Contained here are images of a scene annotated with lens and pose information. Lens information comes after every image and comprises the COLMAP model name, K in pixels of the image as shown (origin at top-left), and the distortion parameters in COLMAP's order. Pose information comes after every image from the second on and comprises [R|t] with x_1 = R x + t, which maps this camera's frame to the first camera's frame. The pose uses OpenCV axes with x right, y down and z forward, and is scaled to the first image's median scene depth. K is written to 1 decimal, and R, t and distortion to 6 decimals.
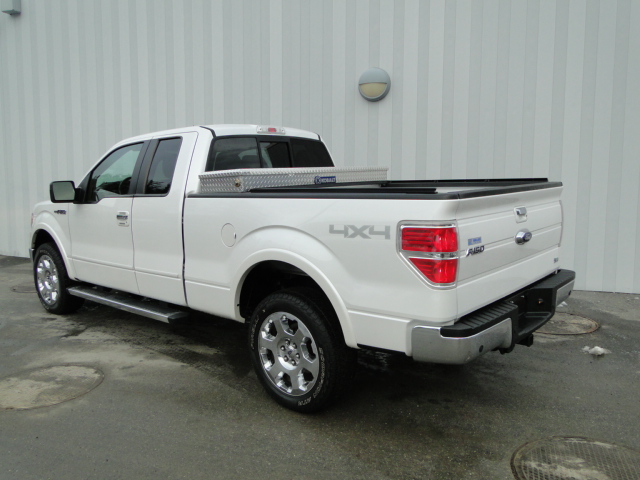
lens RADIAL K [[499.7, 0, 321.4], [0, 499.7, 240.5], [0, 0, 1]] dist [-0.007477, -0.002740]
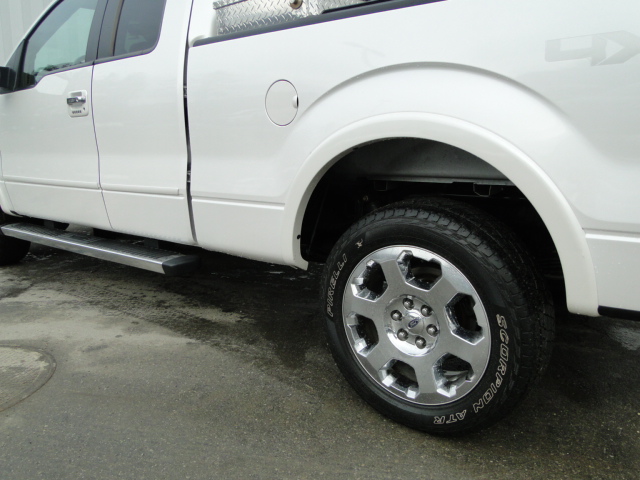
lens RADIAL K [[499.7, 0, 319.6], [0, 499.7, 240.6], [0, 0, 1]] dist [-0.007477, -0.002740]
pose [[0.998641, -0.011034, 0.050942, -0.170036], [0.006429, 0.995950, 0.089682, 0.083778], [-0.051726, -0.089233, 0.994667, 0.455043]]
